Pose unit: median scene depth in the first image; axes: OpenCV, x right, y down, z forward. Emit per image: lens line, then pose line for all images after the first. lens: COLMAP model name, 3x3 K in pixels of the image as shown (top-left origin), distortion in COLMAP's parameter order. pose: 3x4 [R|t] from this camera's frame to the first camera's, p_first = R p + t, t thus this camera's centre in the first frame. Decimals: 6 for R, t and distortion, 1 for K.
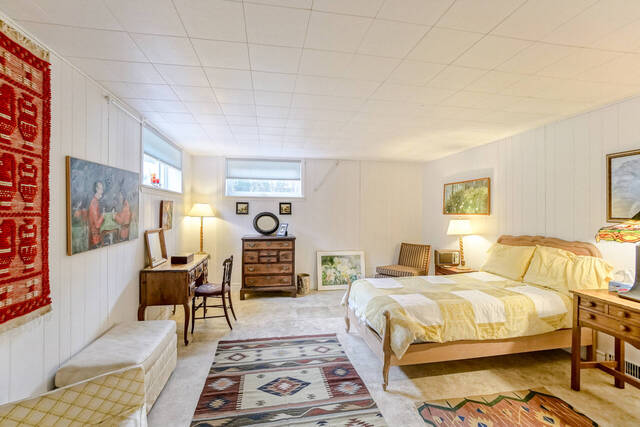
lens RADIAL K [[282.3, 0, 315.8], [0, 282.3, 212.2], [0, 0, 1]] dist [-0.029368, 0.007013]
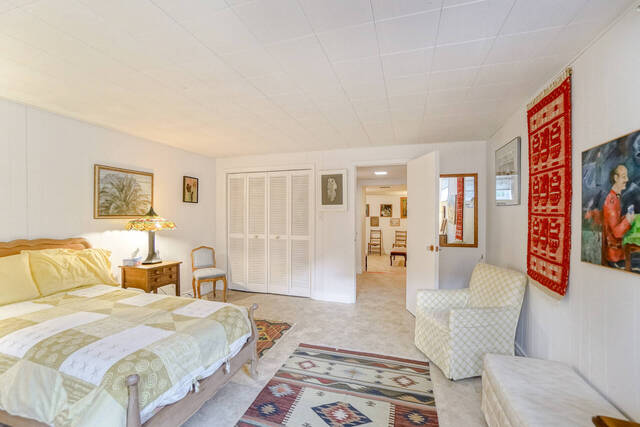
lens RADIAL K [[282.3, 0, 315.5], [0, 282.3, 214.6], [0, 0, 1]] dist [-0.029368, 0.007013]
pose [[-0.886579, -0.009032, 0.462488, -0.482418], [-0.007246, 0.999958, 0.005638, 0.005033], [-0.462520, 0.001648, -0.886607, 1.990567]]
